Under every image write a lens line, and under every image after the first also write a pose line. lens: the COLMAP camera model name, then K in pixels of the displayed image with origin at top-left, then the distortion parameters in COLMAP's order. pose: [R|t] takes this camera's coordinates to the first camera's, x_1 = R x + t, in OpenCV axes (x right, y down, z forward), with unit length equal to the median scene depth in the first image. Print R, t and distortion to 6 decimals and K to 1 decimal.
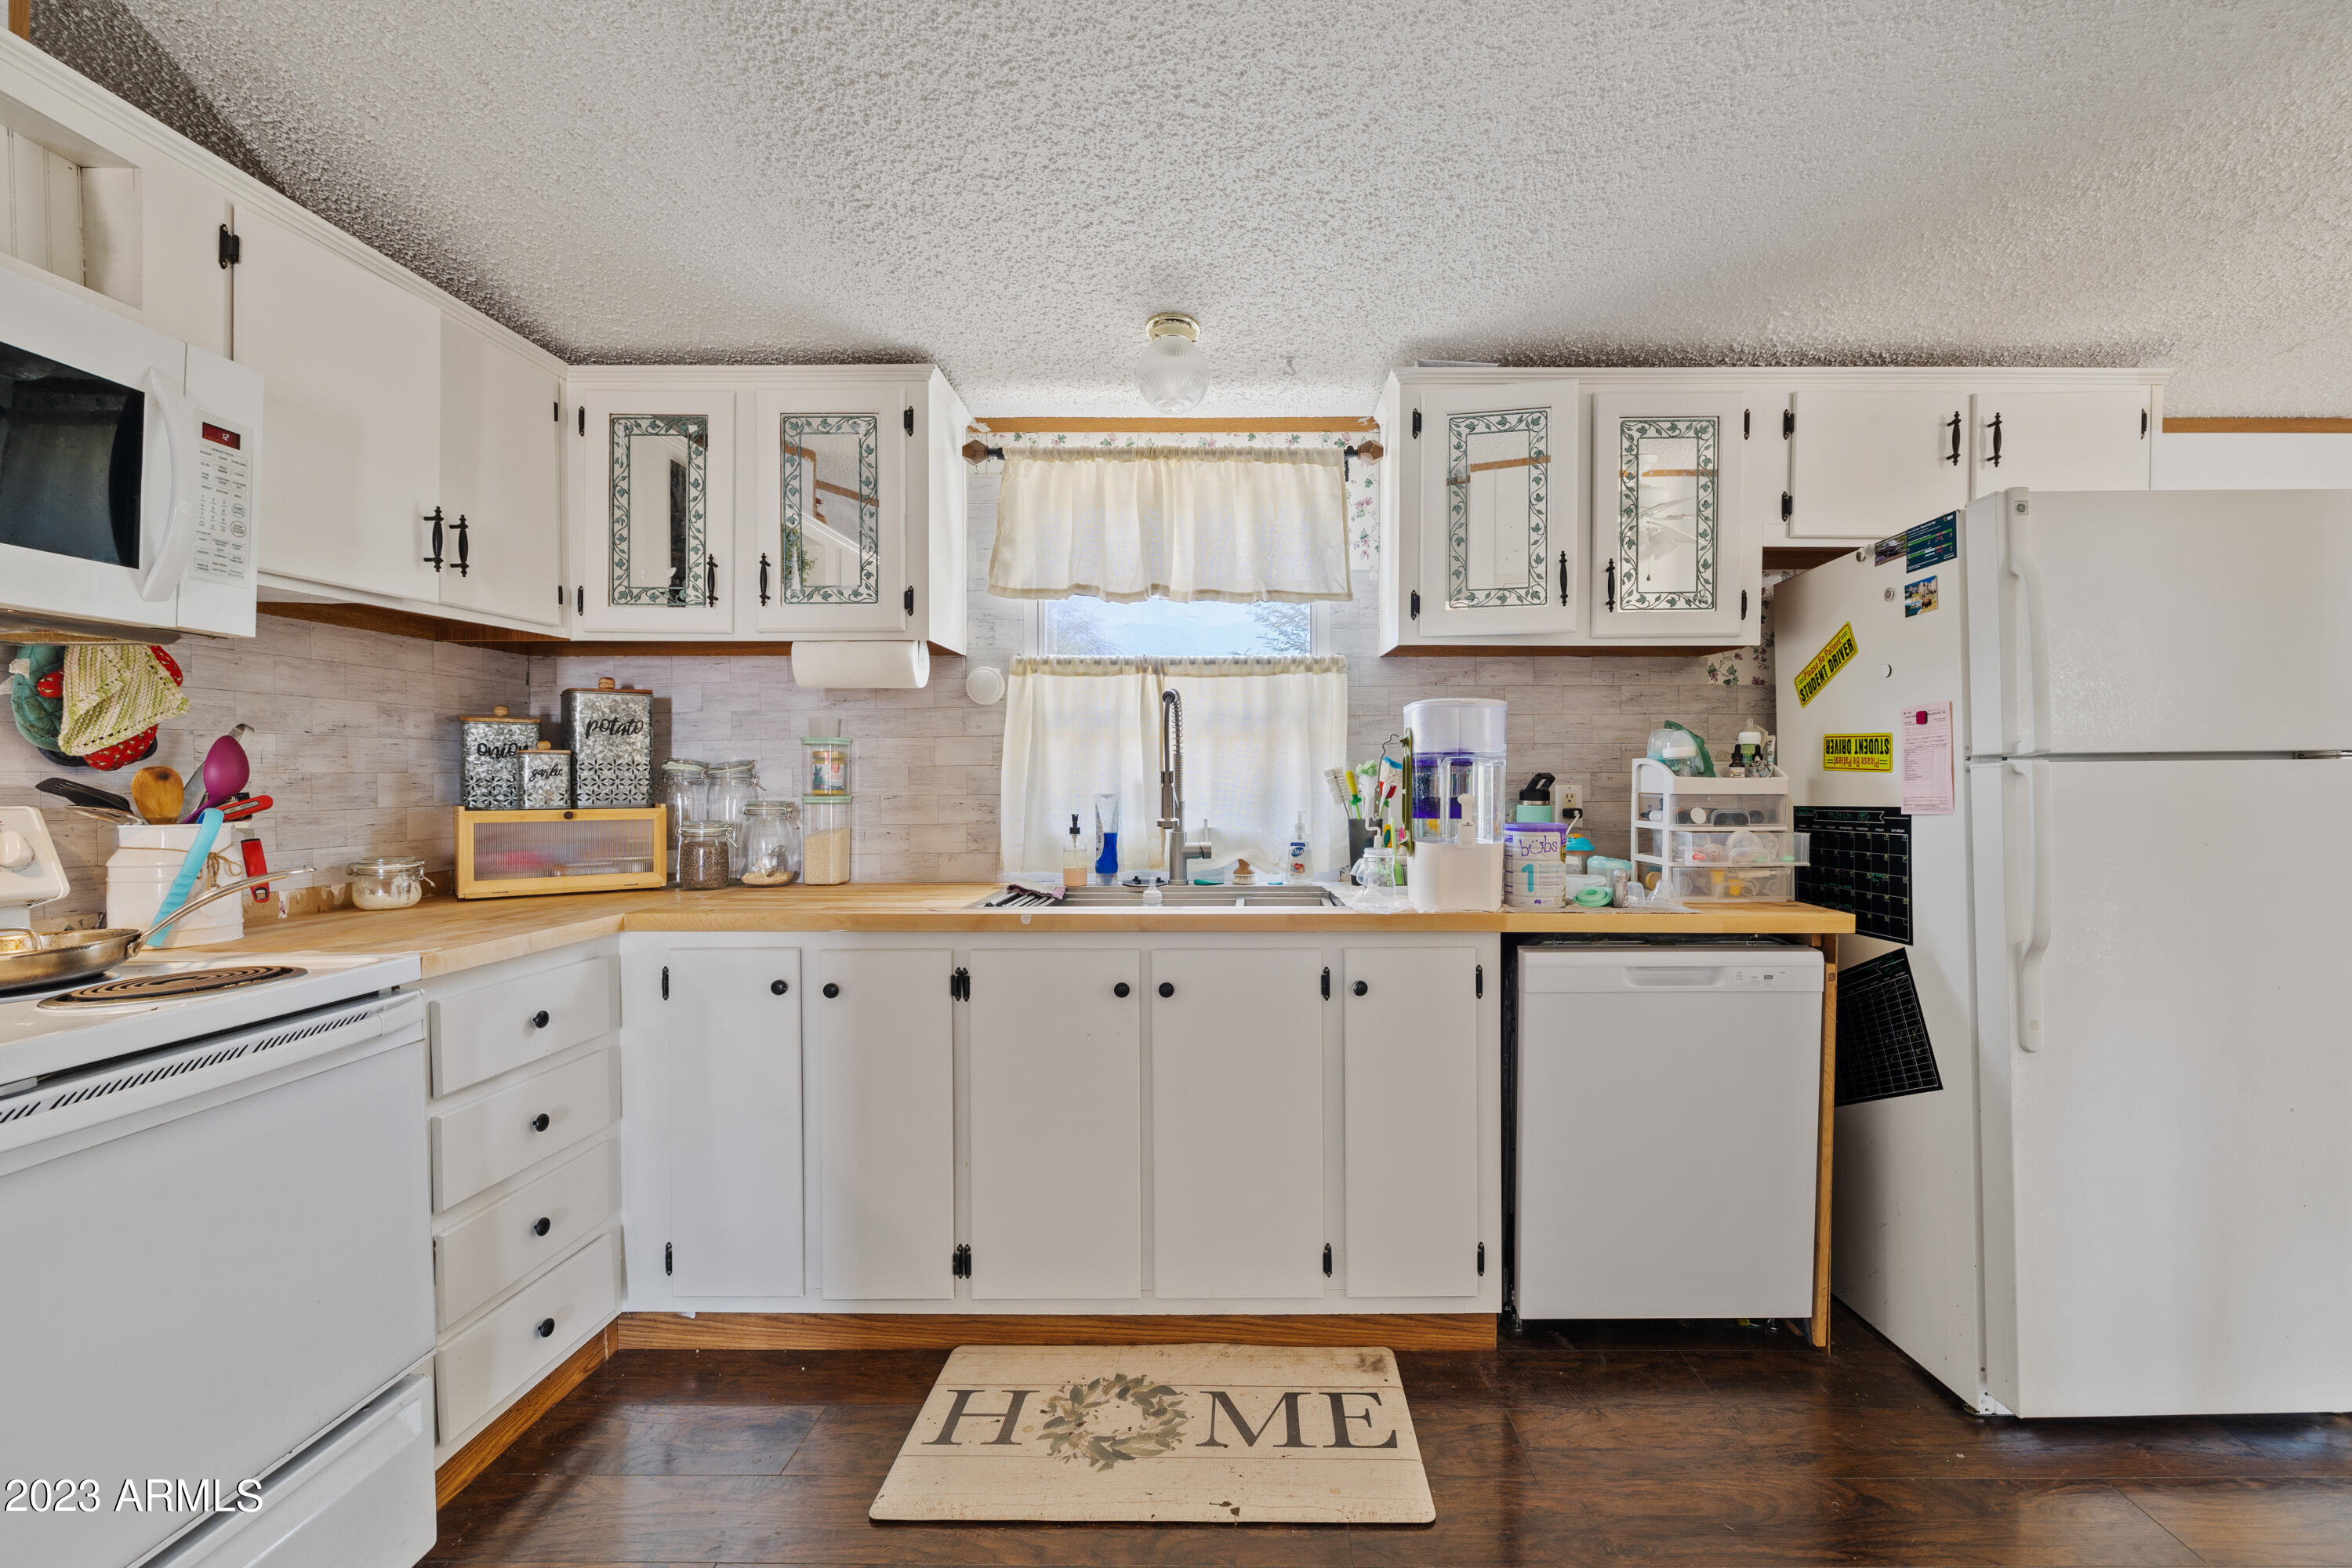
lens RADIAL K [[1019.5, 0, 1179.2], [0, 1019.5, 789.9], [0, 0, 1]] dist [-0.000552, -0.000216]
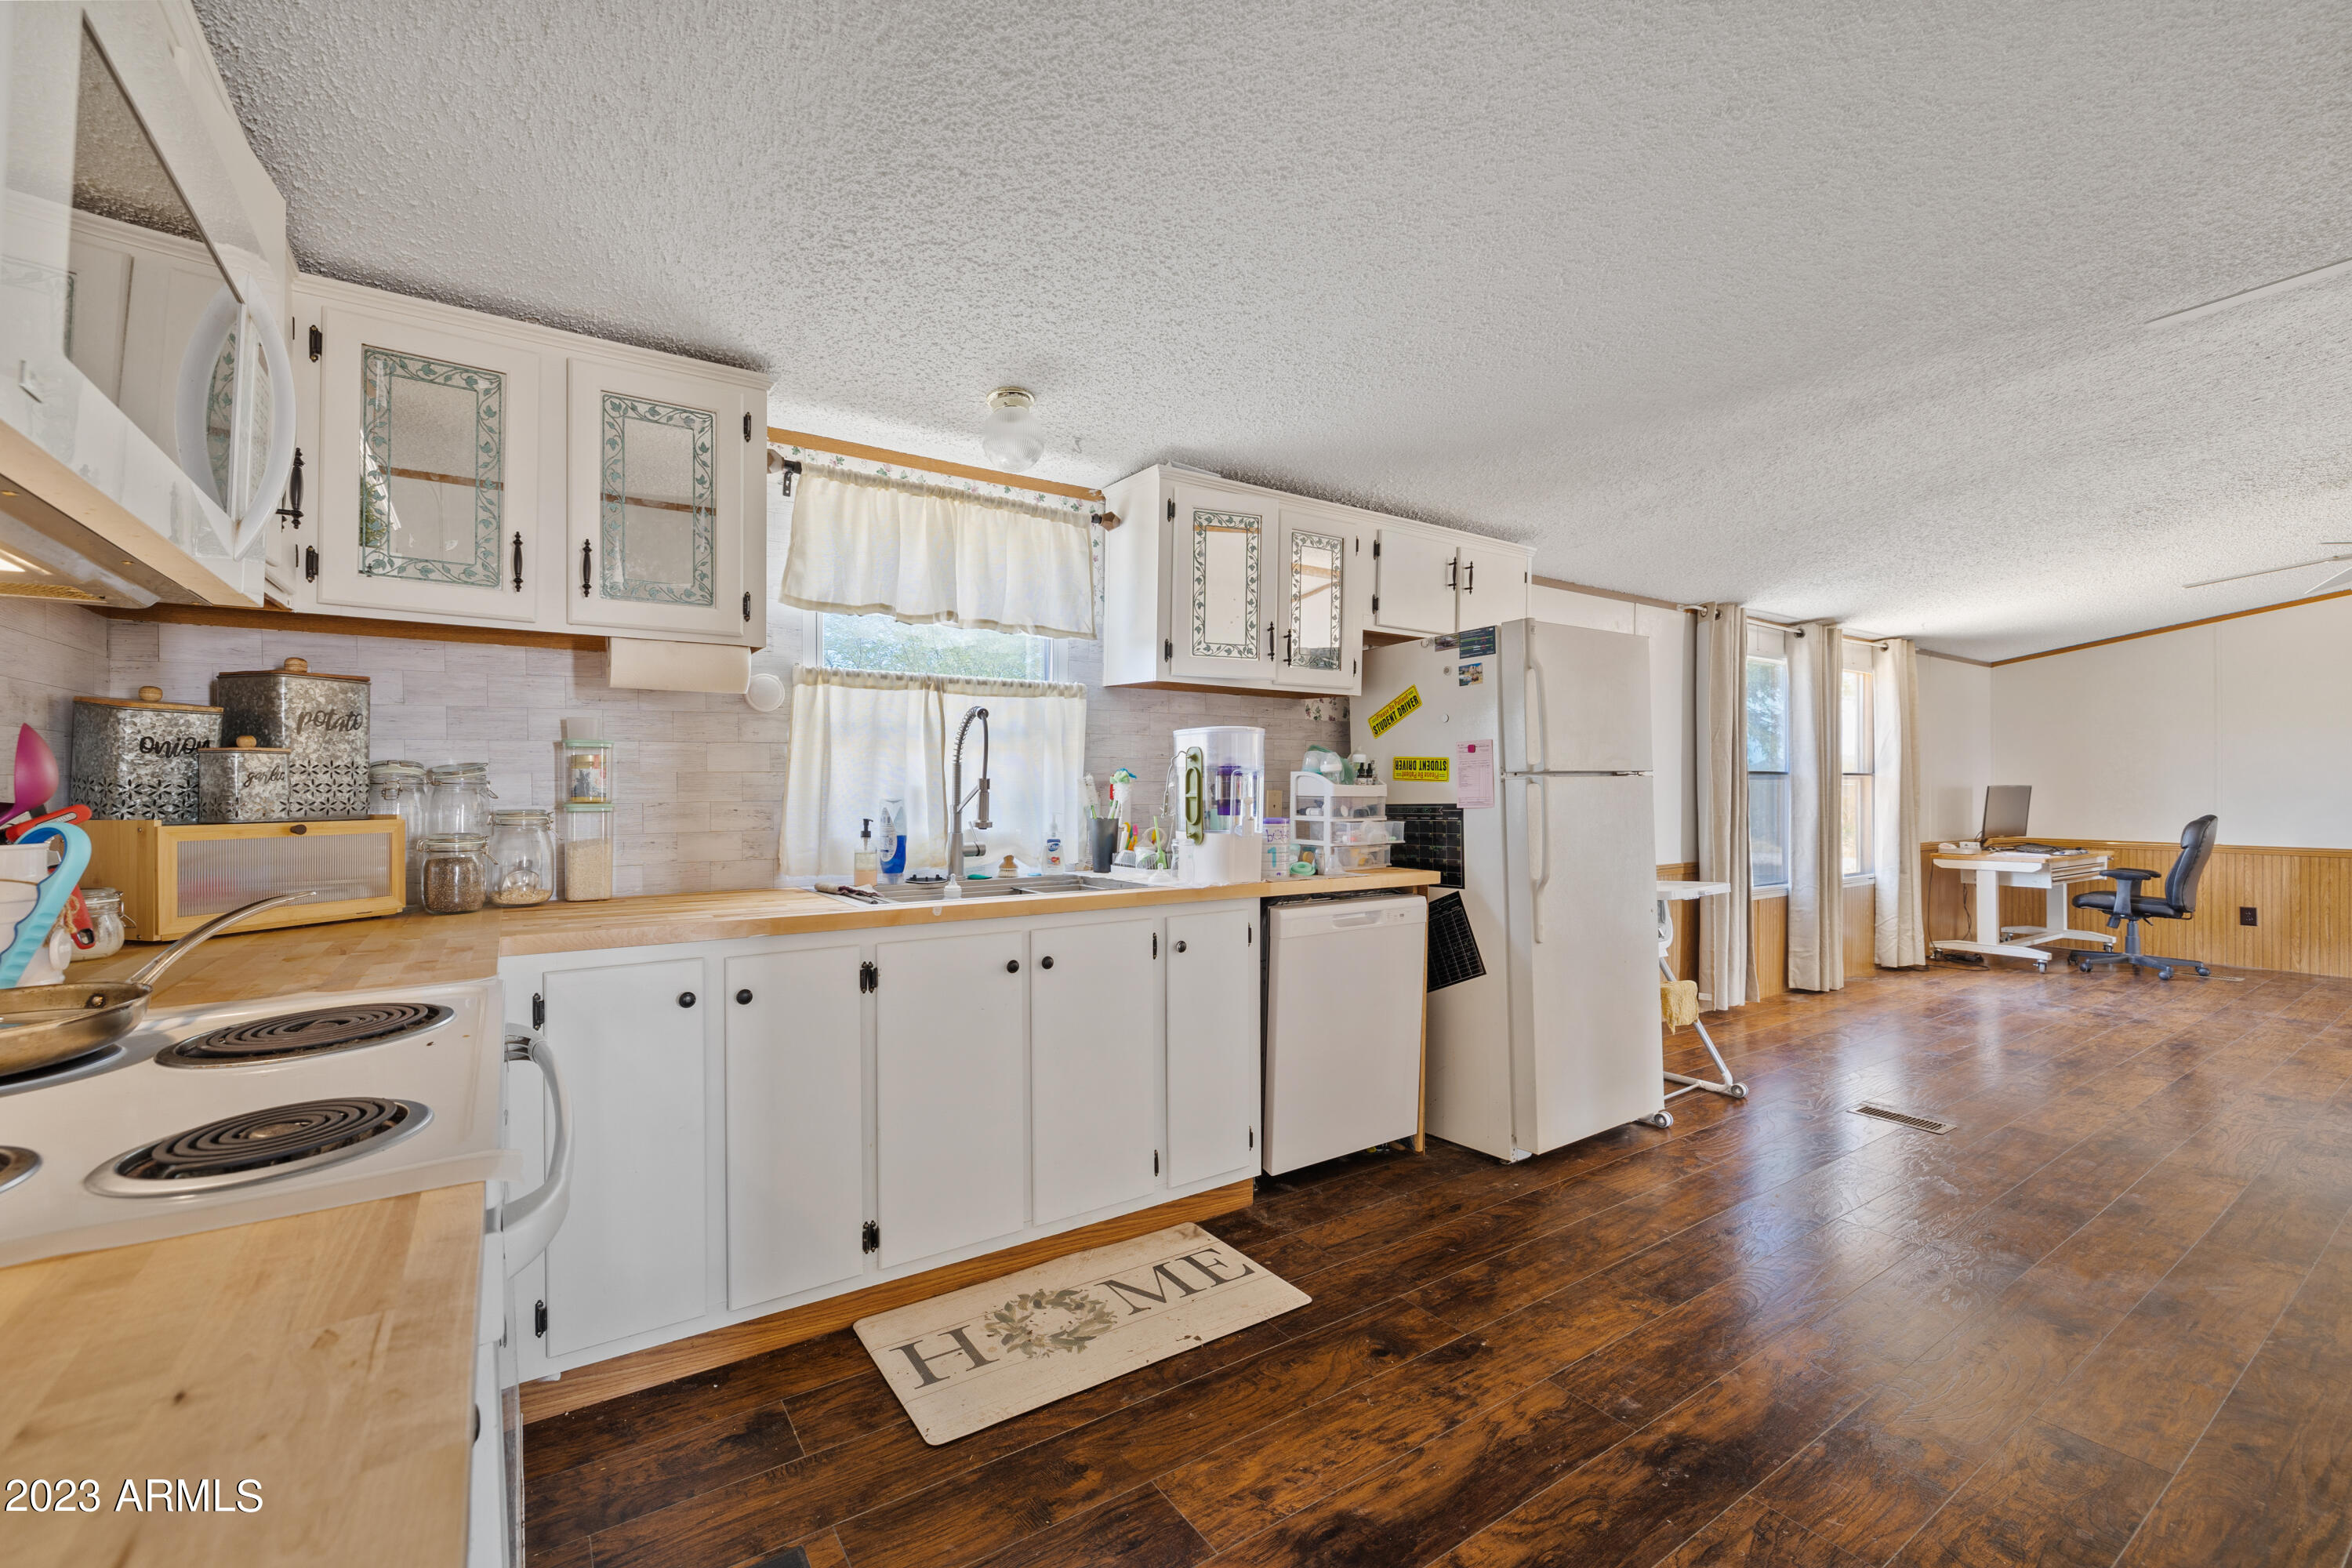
lens RADIAL K [[985.6, 0, 1175.1], [0, 985.6, 789.7], [0, 0, 1]] dist [0.001085, -0.000425]
pose [[0.827173, -0.000904, 0.561947, -0.466822], [0.005127, 0.999969, -0.005938, 0.001649], [-0.561924, 0.007793, 0.827152, -0.033024]]
